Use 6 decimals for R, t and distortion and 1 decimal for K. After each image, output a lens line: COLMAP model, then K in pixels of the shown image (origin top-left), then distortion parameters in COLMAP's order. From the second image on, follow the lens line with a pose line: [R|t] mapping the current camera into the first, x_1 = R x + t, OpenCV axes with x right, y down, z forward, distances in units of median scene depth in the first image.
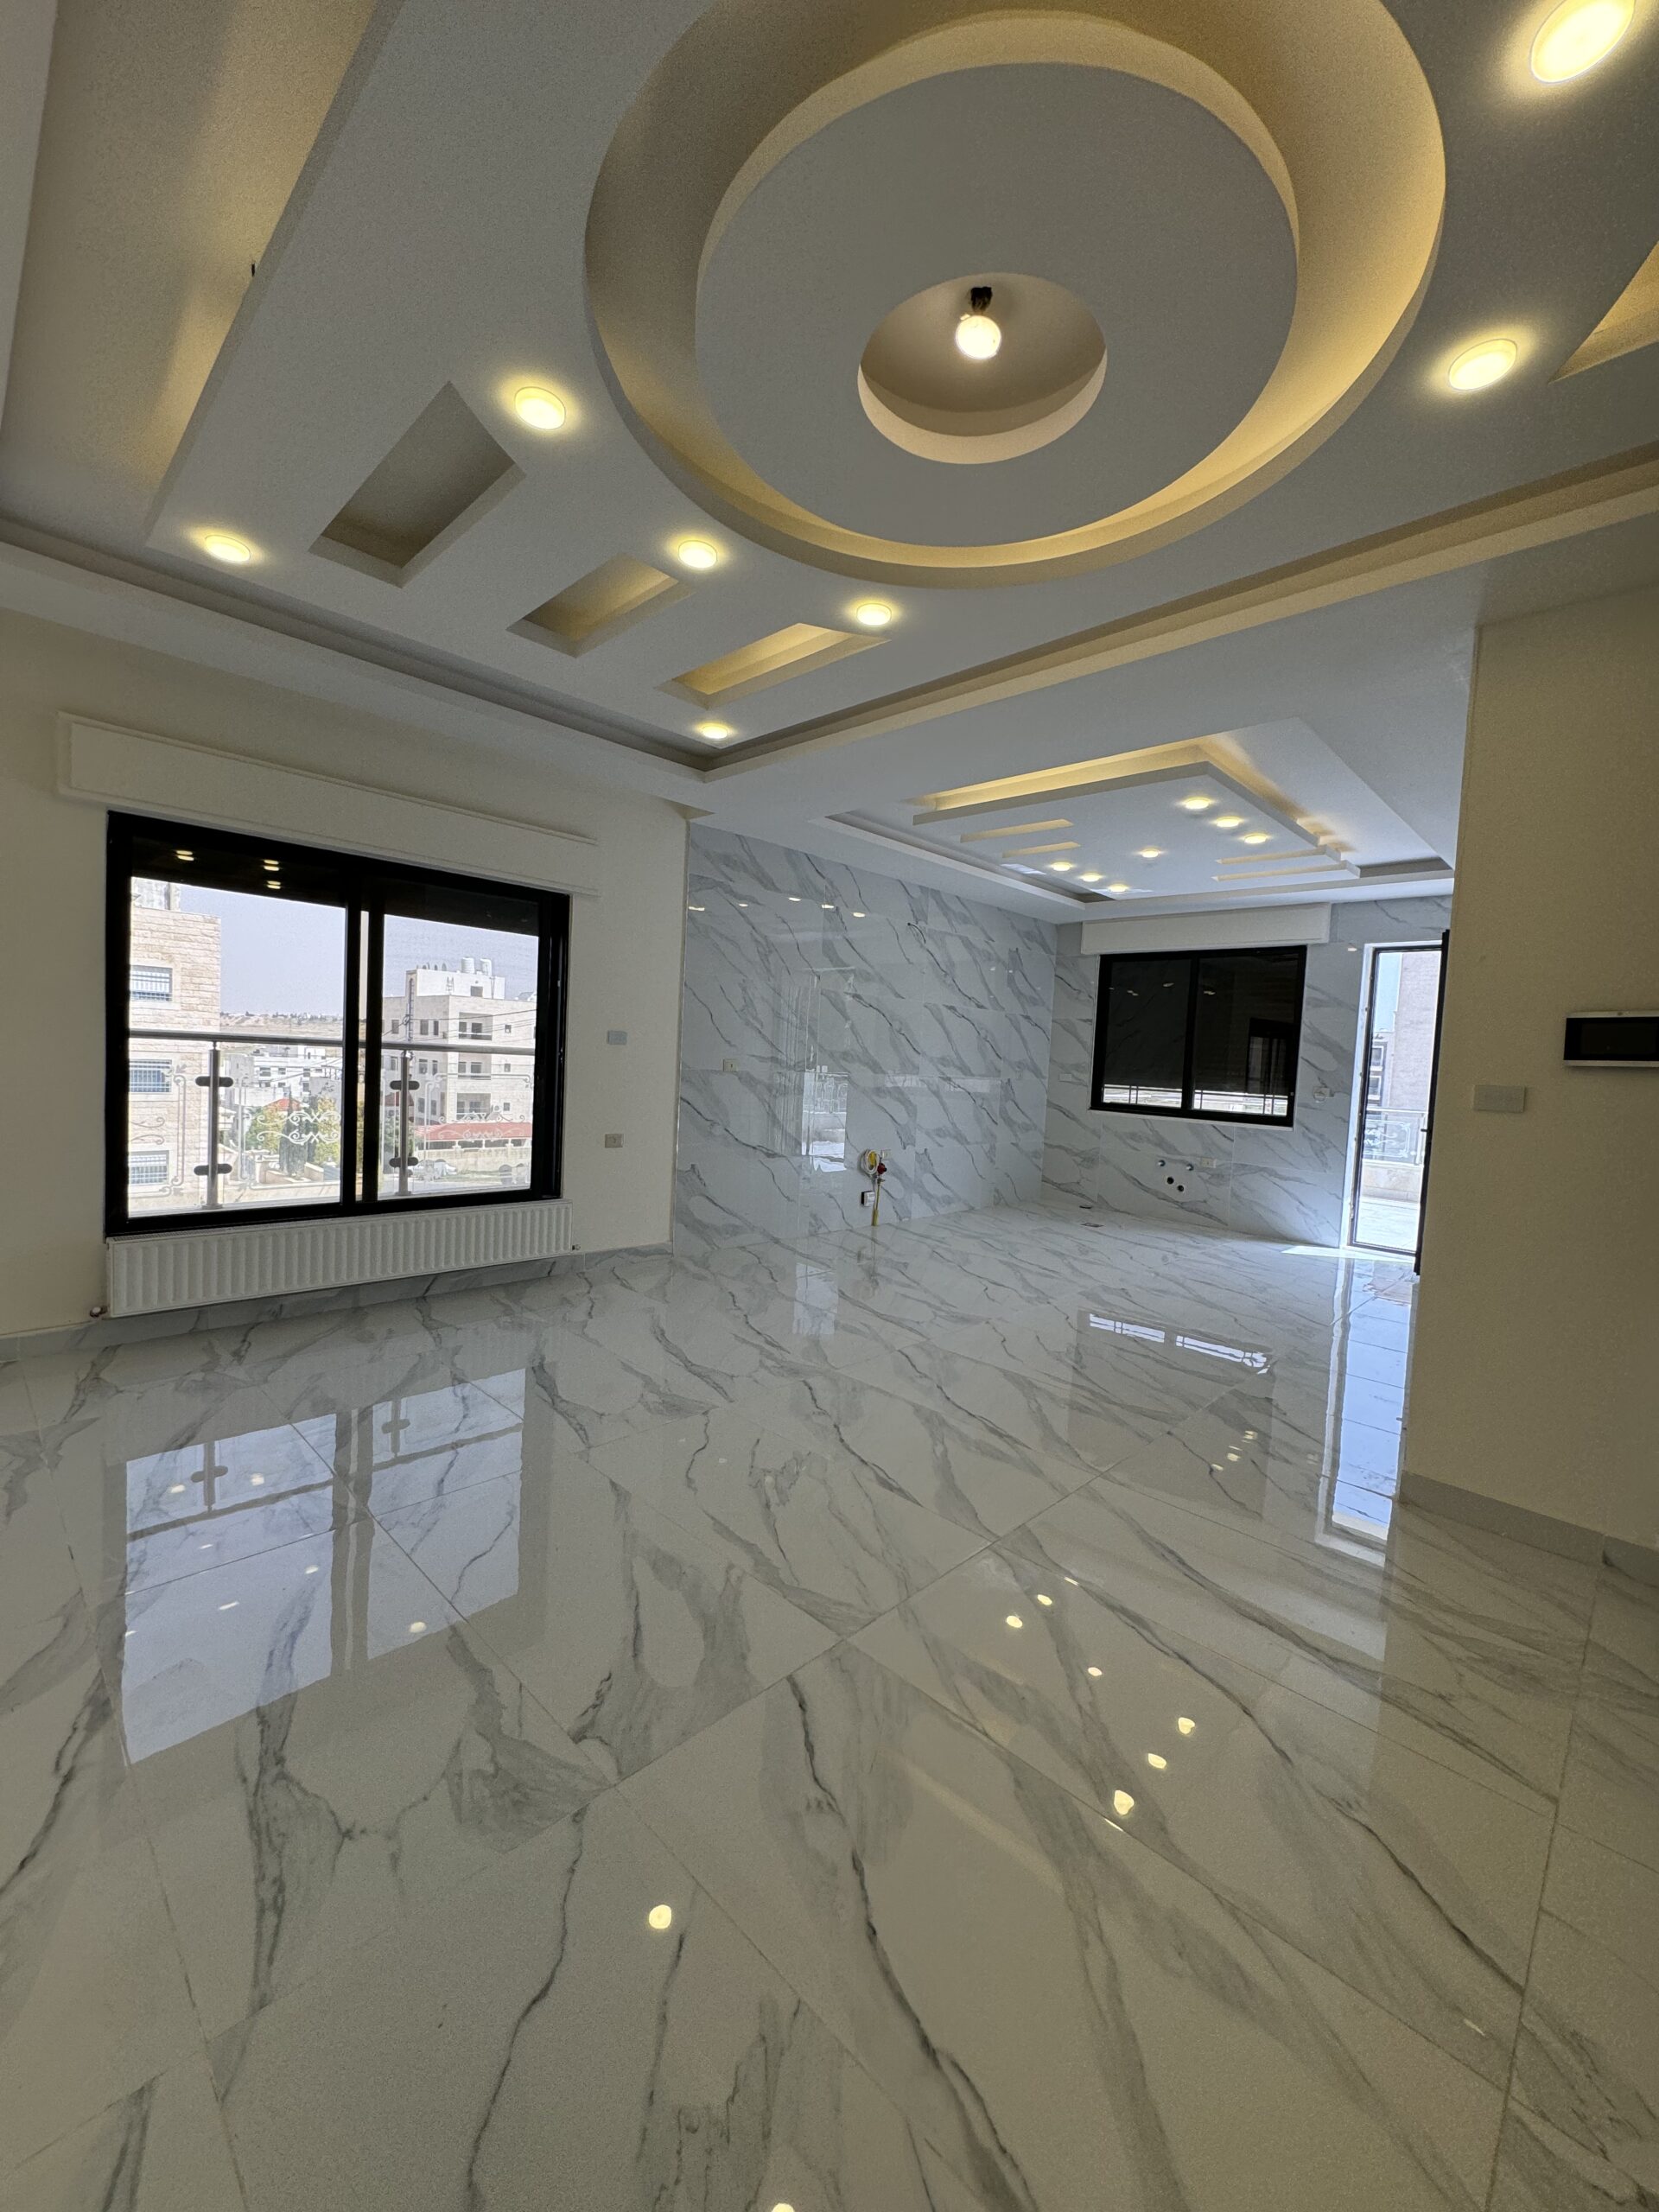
lens RADIAL K [[878.3, 0, 828.9], [0, 878.3, 1103.8], [0, 0, 1]] dist [-0.001752, 0.000612]
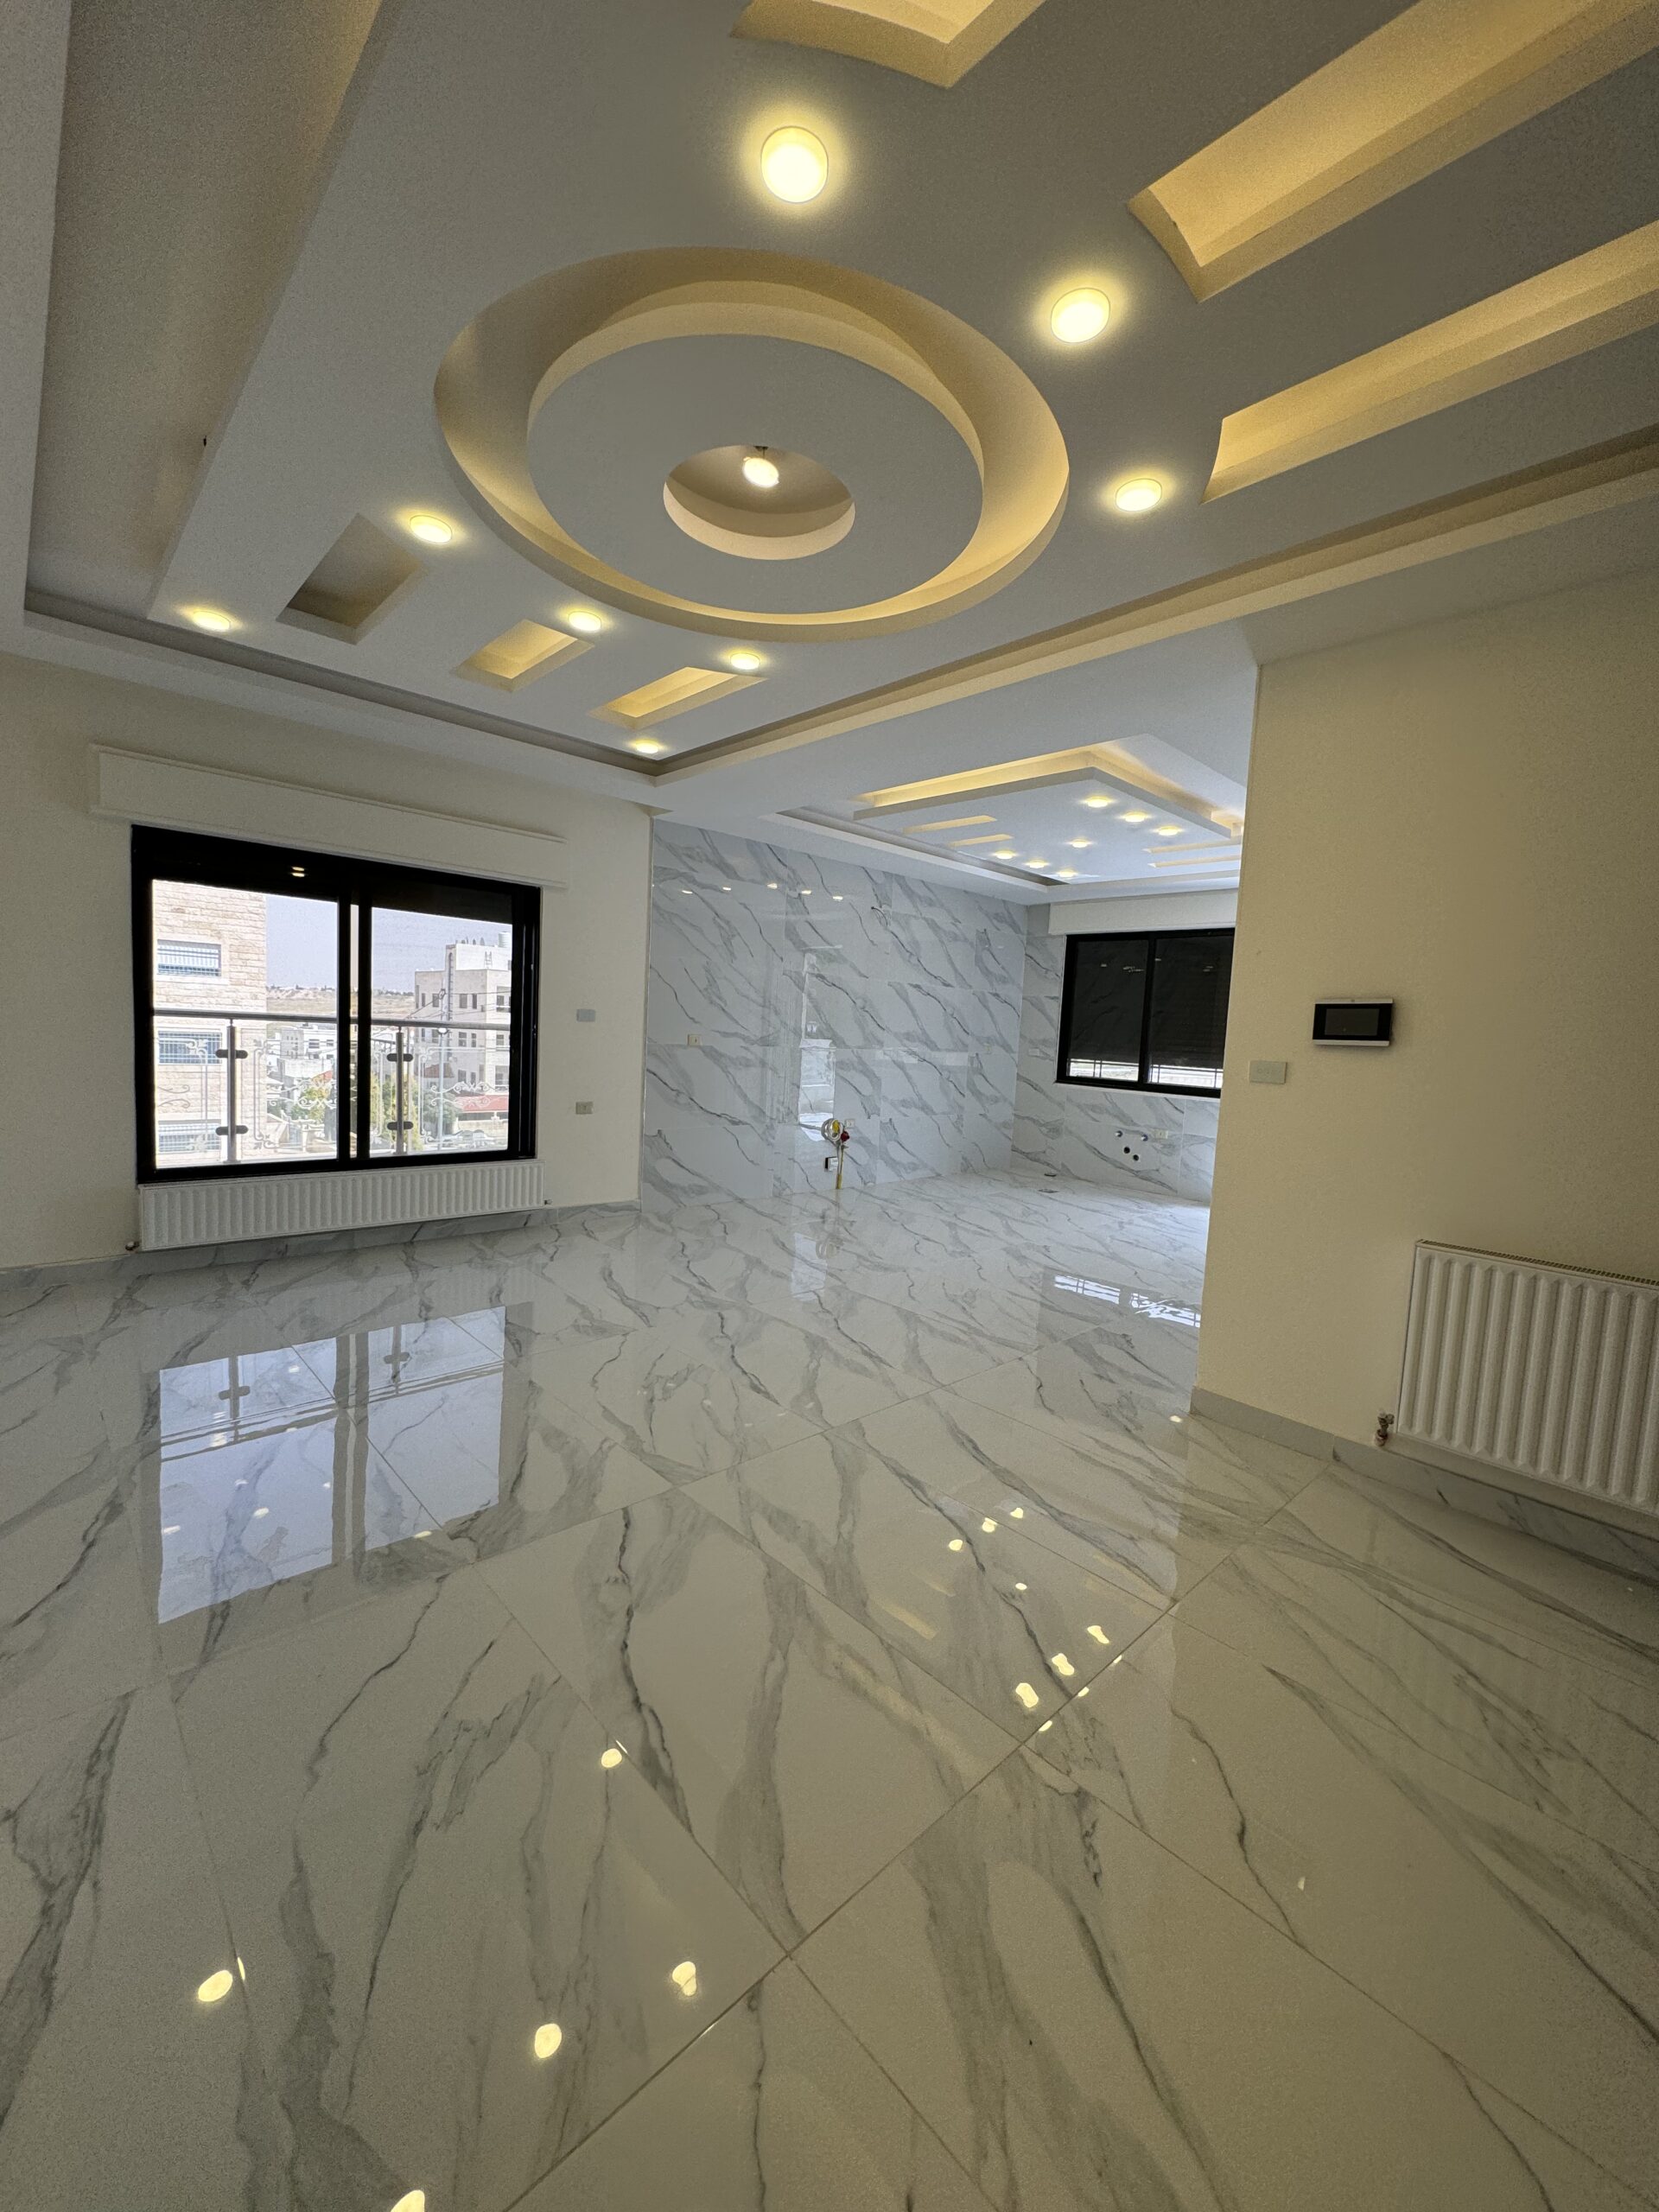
lens RADIAL K [[878.3, 0, 827.6], [0, 878.3, 1103.7], [0, 0, 1]] dist [-0.001752, 0.000612]
pose [[0.999099, 0.005551, -0.042086, 0.153879], [-0.004289, 0.999540, 0.030026, 0.002707], [0.042234, -0.029818, 0.998663, -0.140441]]
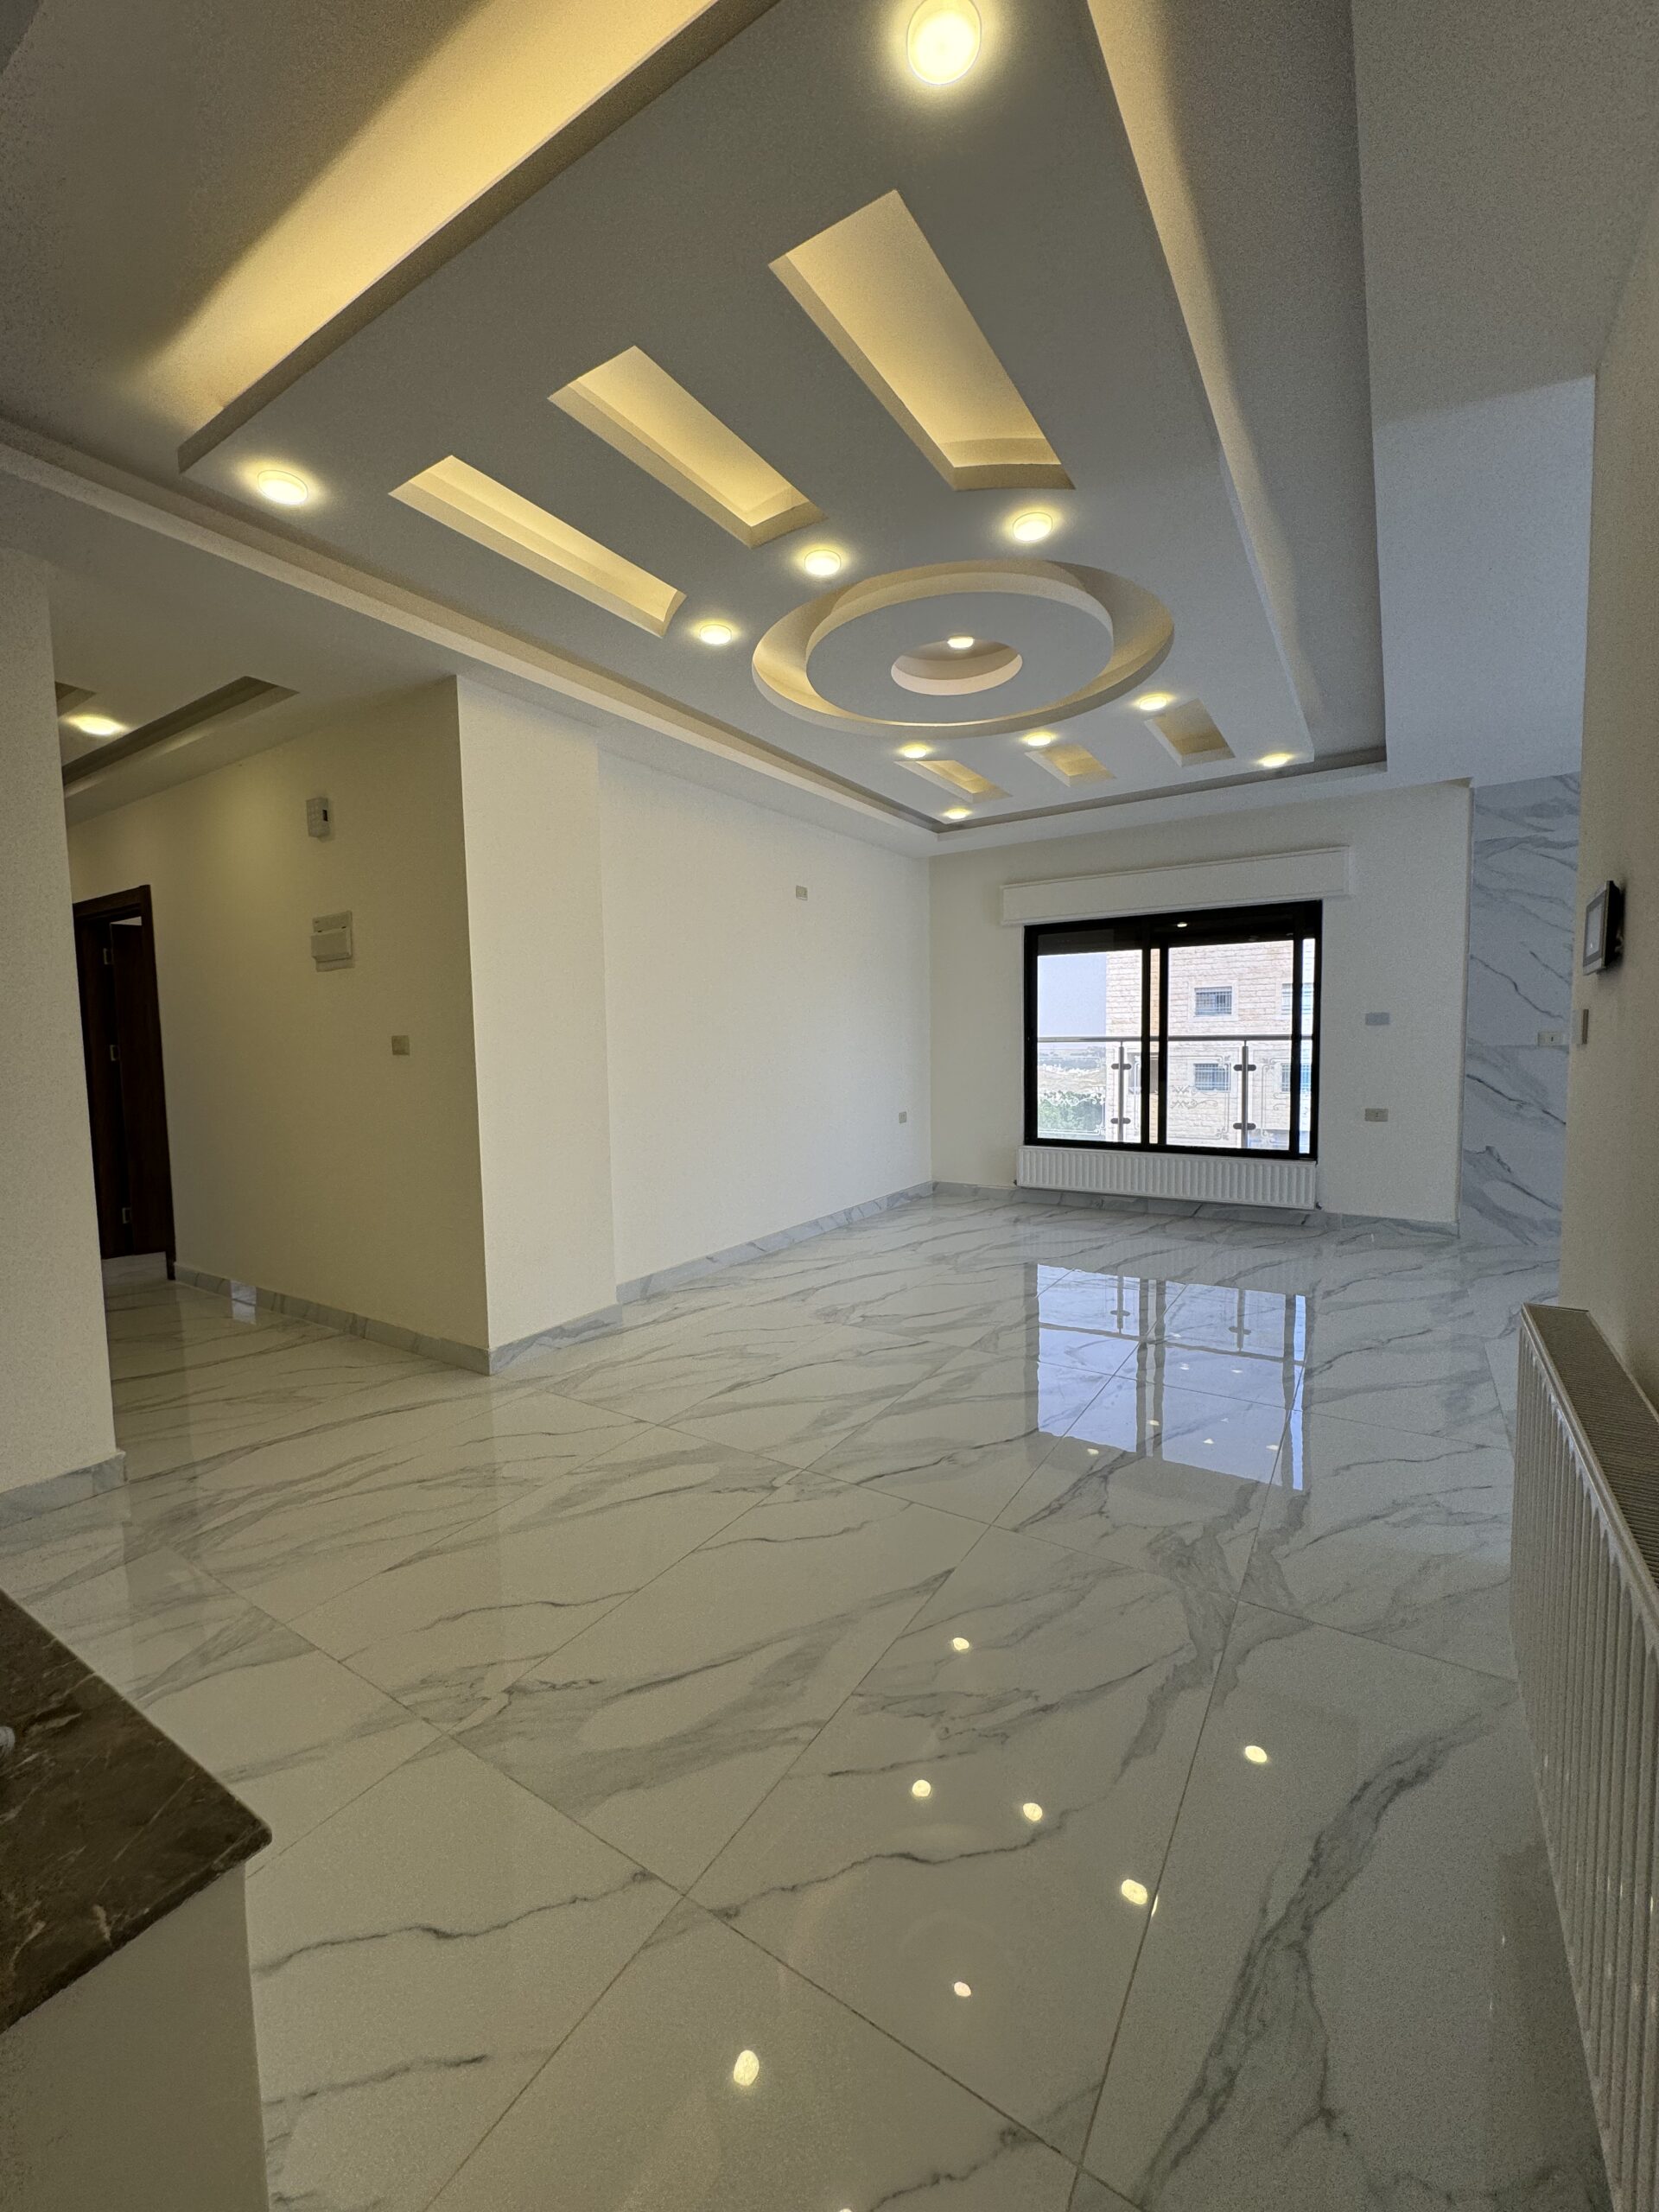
lens RADIAL K [[878.3, 0, 836.1], [0, 878.3, 1111.4], [0, 0, 1]] dist [-0.001752, 0.000612]
pose [[0.207312, 0.028233, -0.977867, 0.926256], [-0.024985, 0.999410, 0.023558, 0.039782], [0.977956, 0.019548, 0.207895, 0.177787]]
